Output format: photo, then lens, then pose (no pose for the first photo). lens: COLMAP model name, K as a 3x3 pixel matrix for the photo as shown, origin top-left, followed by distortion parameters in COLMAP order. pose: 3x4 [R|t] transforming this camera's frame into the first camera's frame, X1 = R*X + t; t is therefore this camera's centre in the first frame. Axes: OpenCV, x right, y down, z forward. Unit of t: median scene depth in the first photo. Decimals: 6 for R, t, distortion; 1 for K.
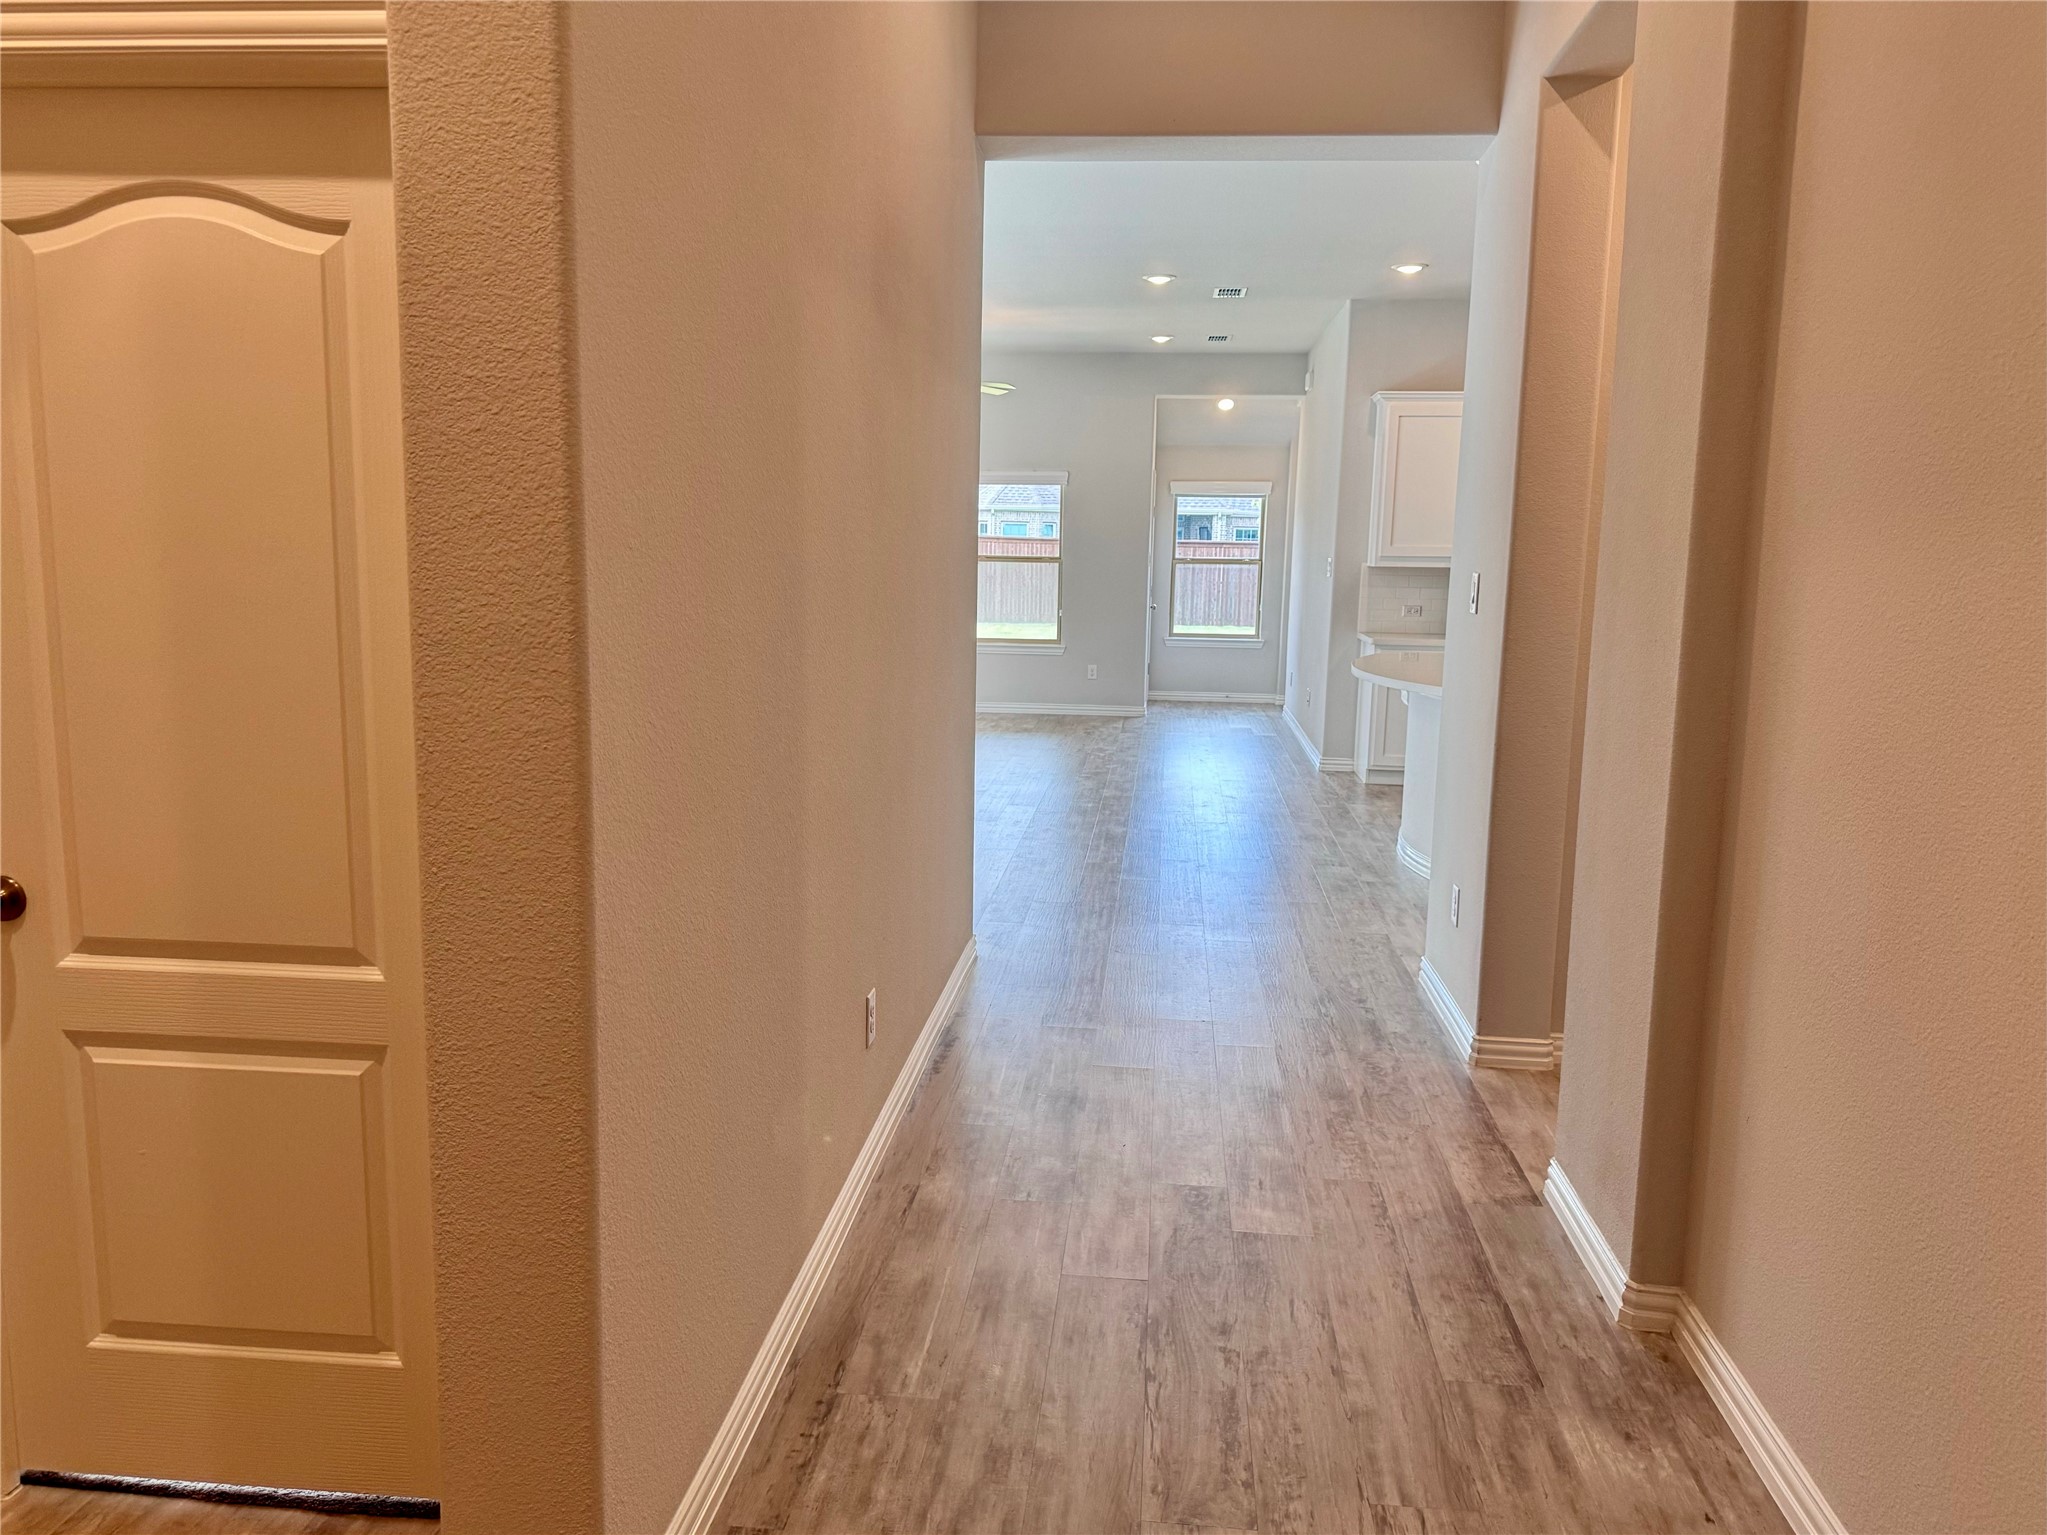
lens RADIAL K [[1480.2, 0, 1039.6], [0, 1480.2, 819.9], [0, 0, 1]] dist [0.022532, 0.007879]
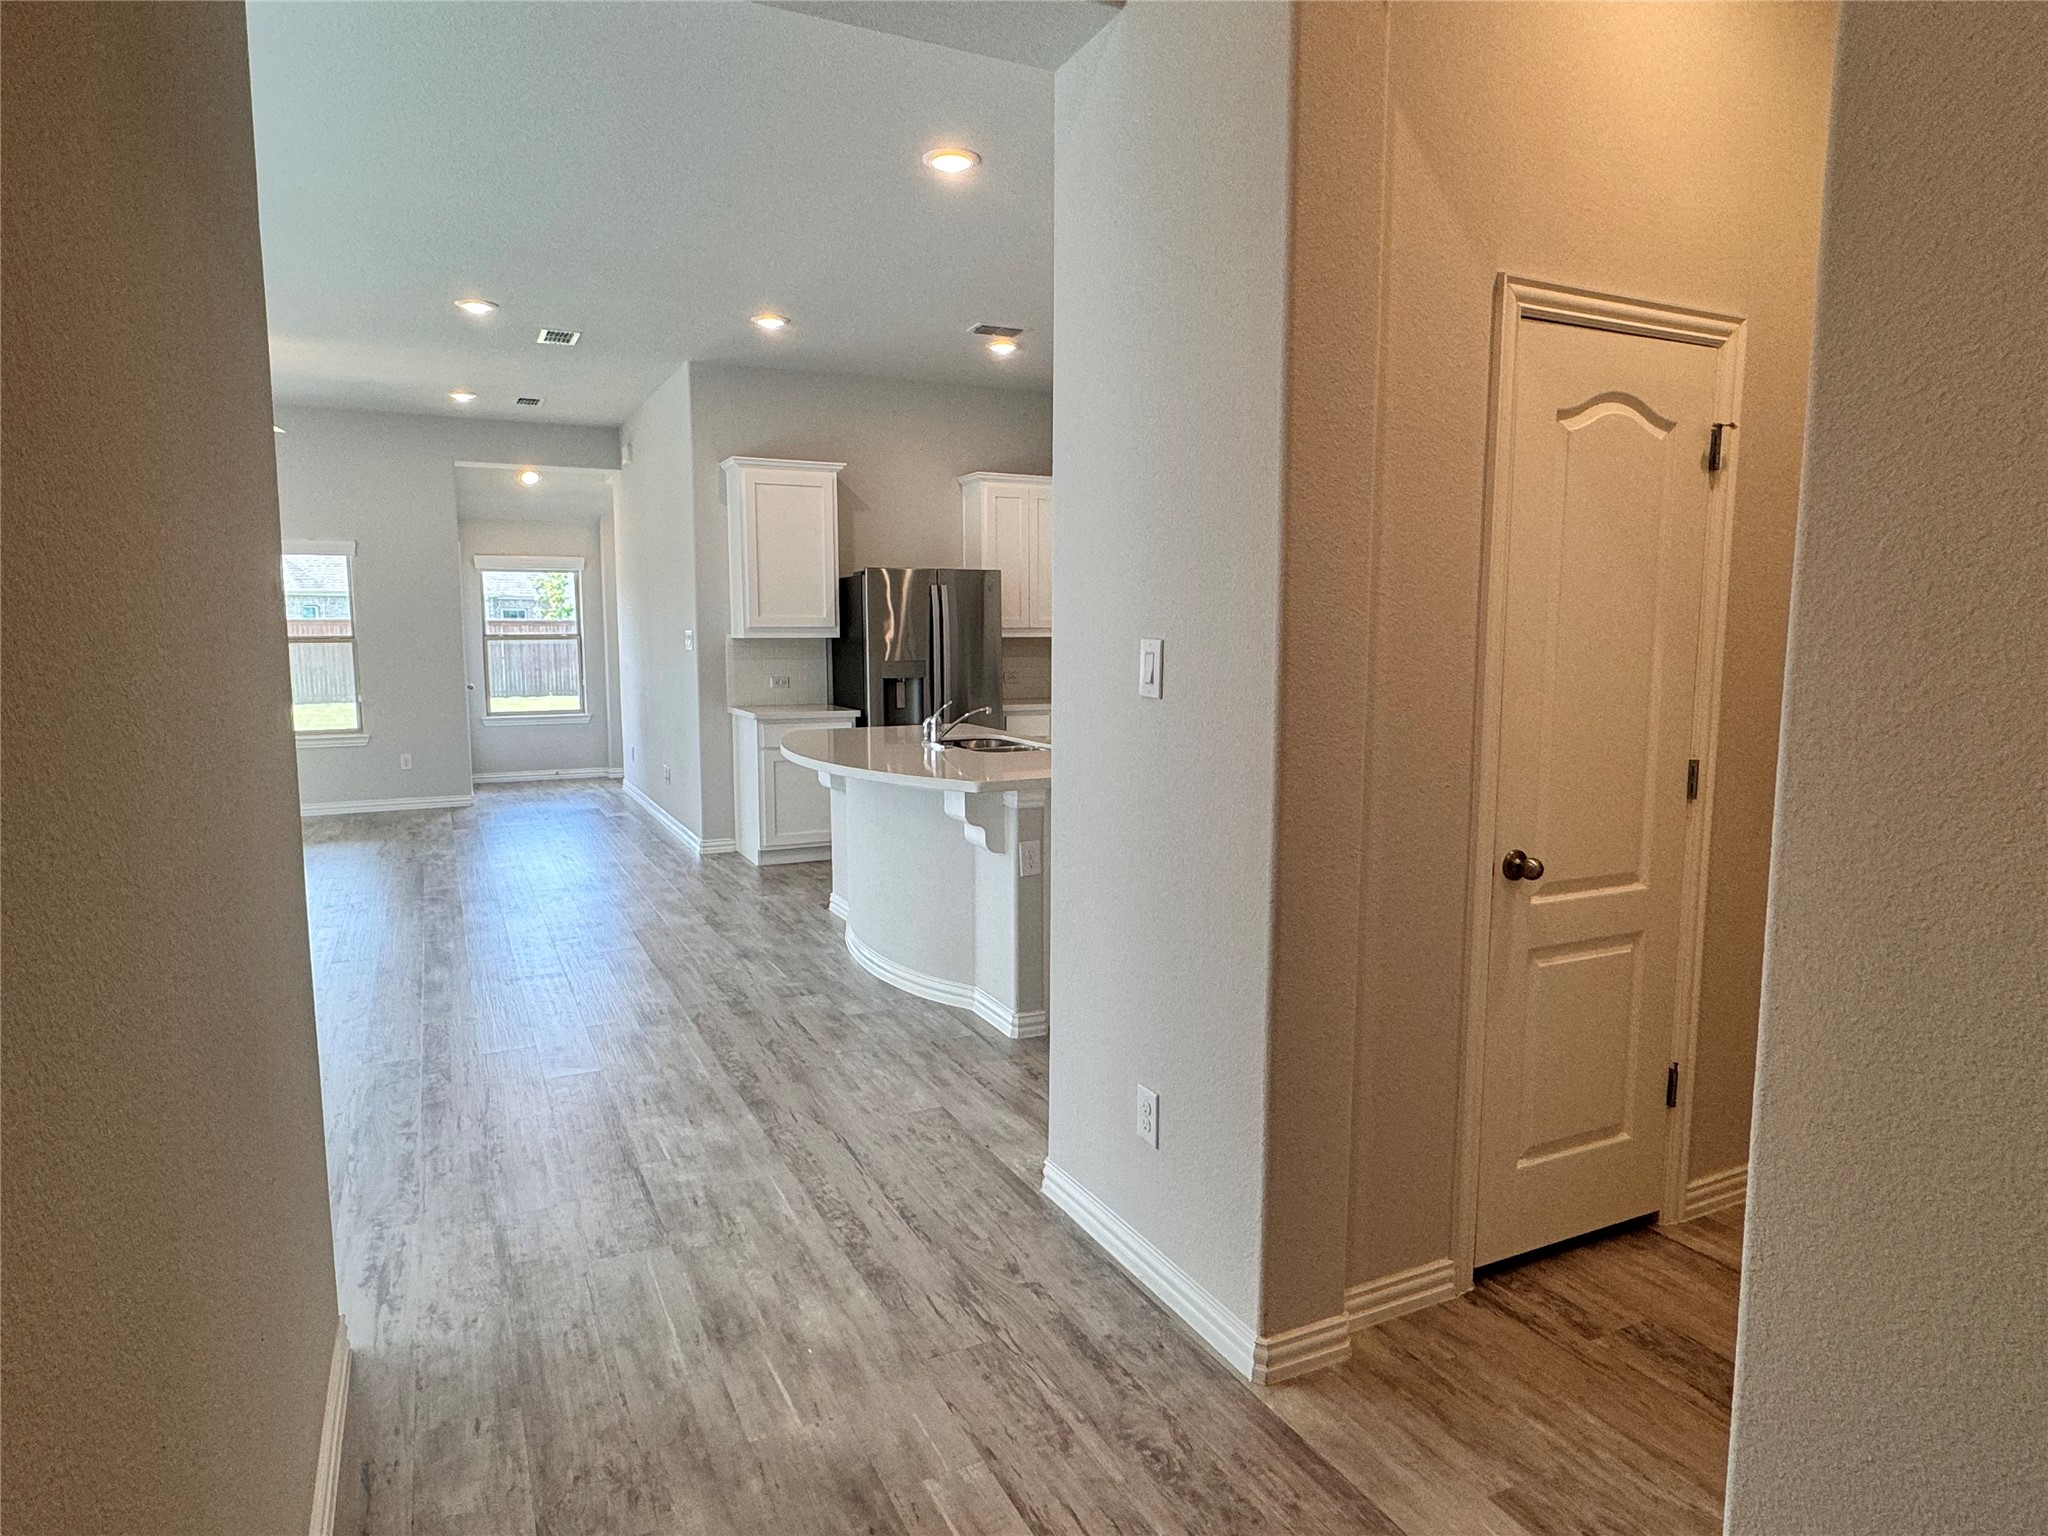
lens RADIAL K [[1191.0, 0, 1024.2], [0, 1191.0, 773.6], [0, 0, 1]] dist [-0.002143, 0.001738]
pose [[0.854361, -0.082842, 0.513034, -0.016758], [0.110703, 0.993566, -0.023919, -0.037052], [-0.507751, 0.077229, 0.858035, 0.207132]]
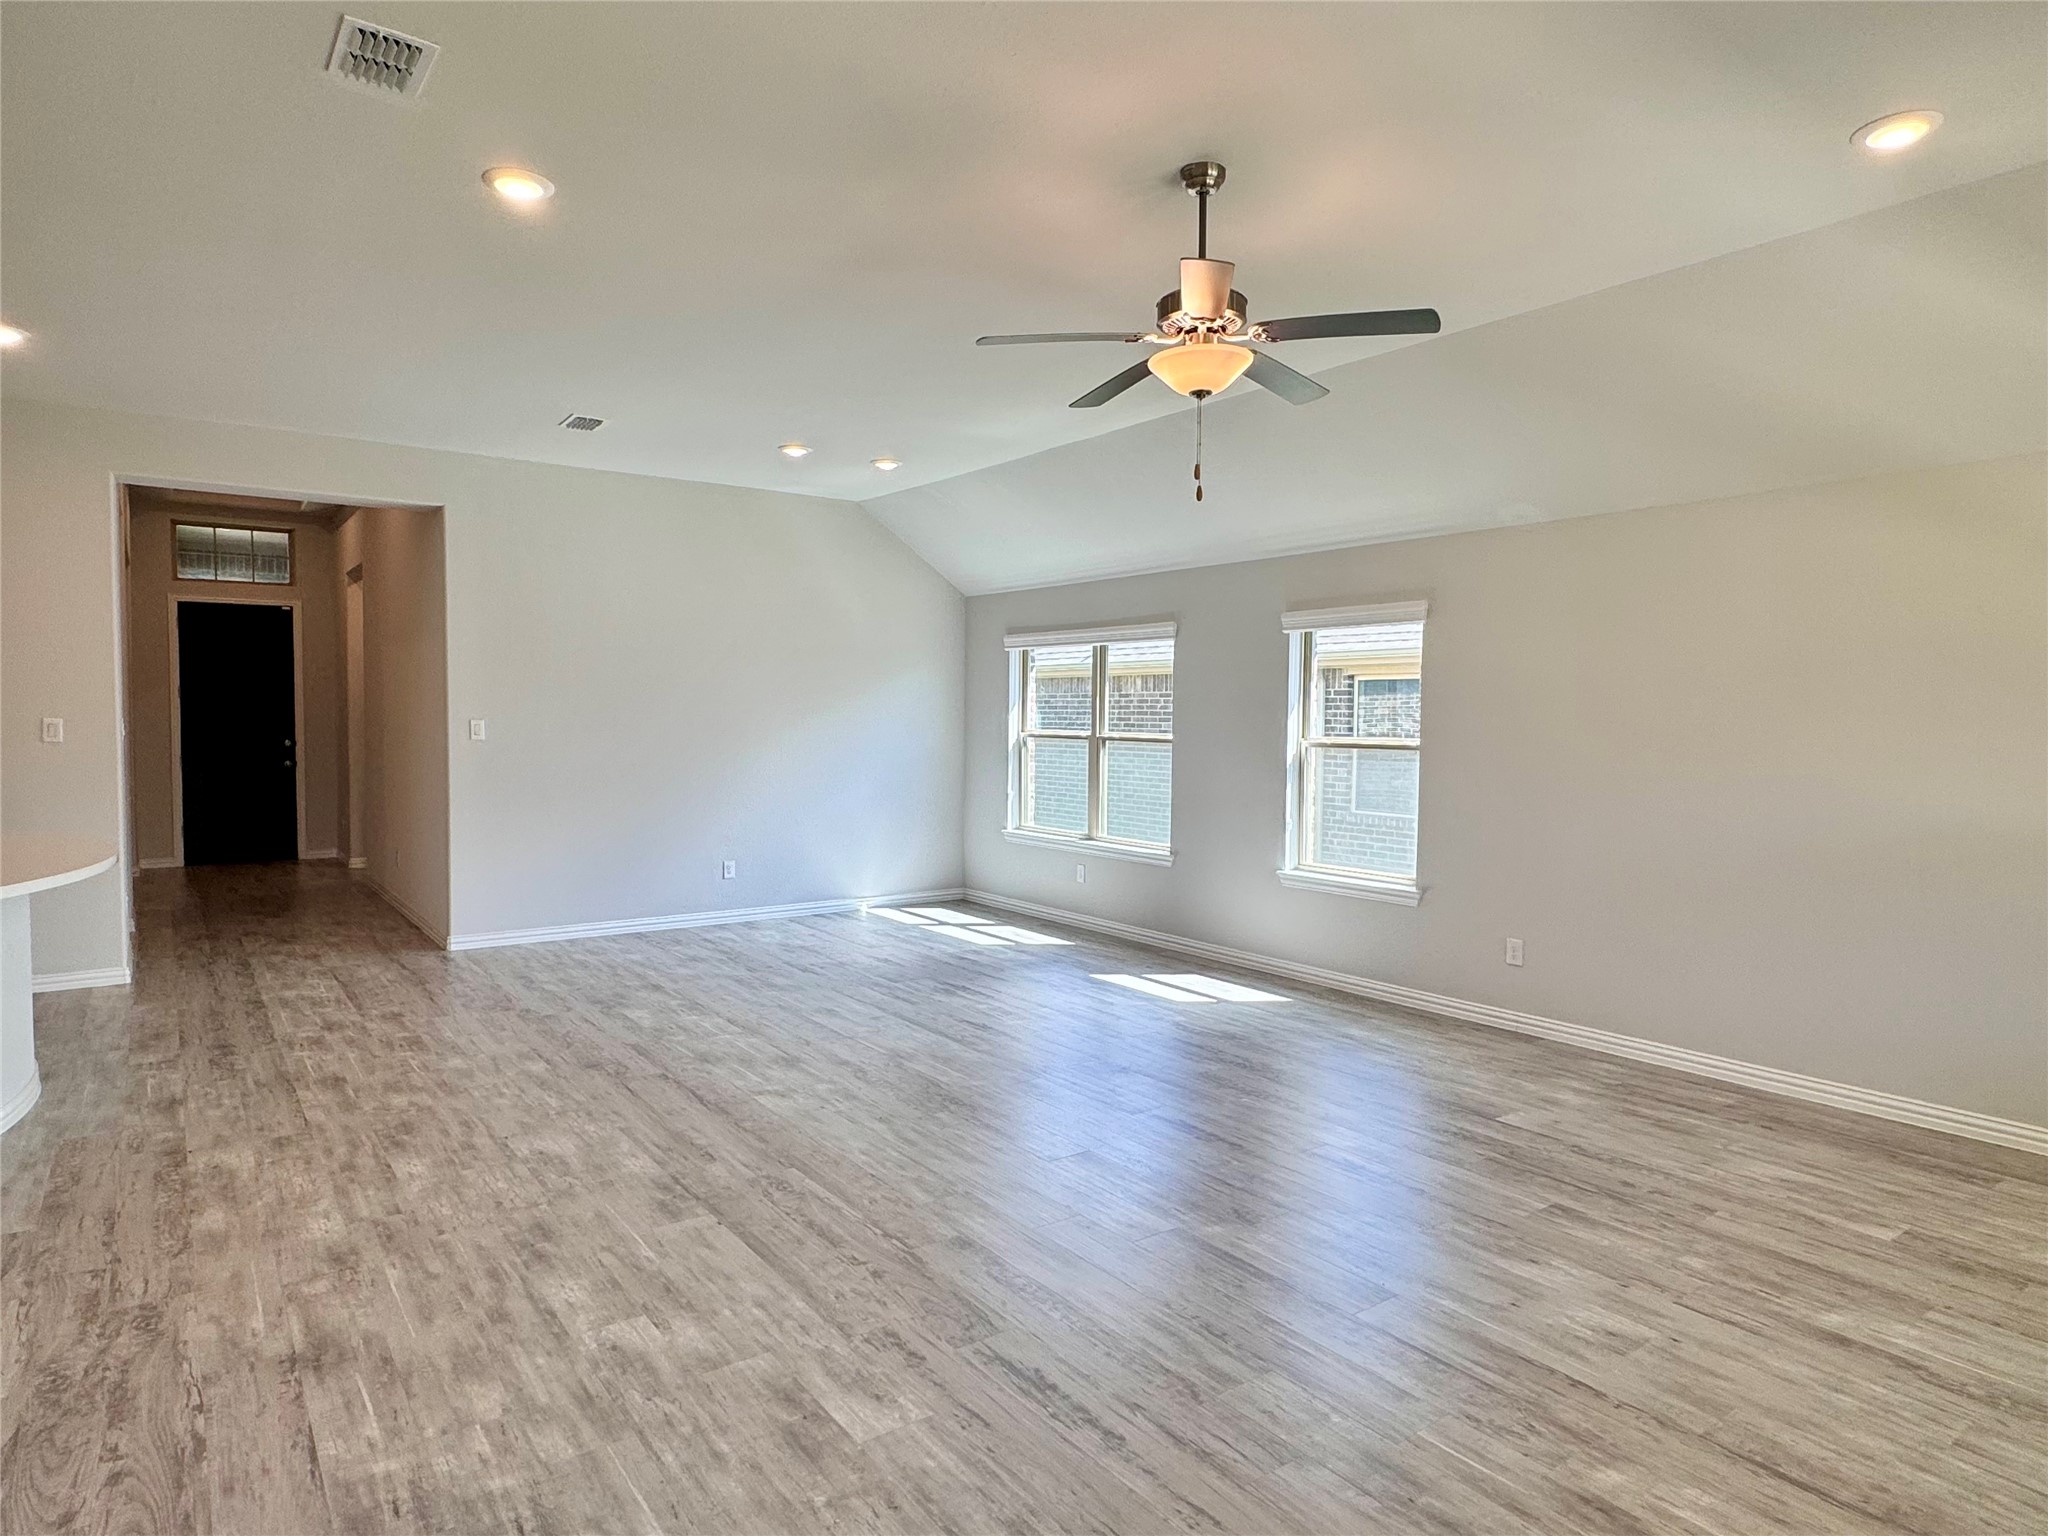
lens RADIAL K [[1191.0, 0, 1022.9], [0, 1191.0, 766.0], [0, 0, 1]] dist [-0.002143, 0.001738]
pose [[-0.755757, 0.002996, -0.654845, 0.160700], [-0.141252, 0.975703, 0.167483, -0.197095], [0.639436, 0.219075, -0.736972, 1.076900]]
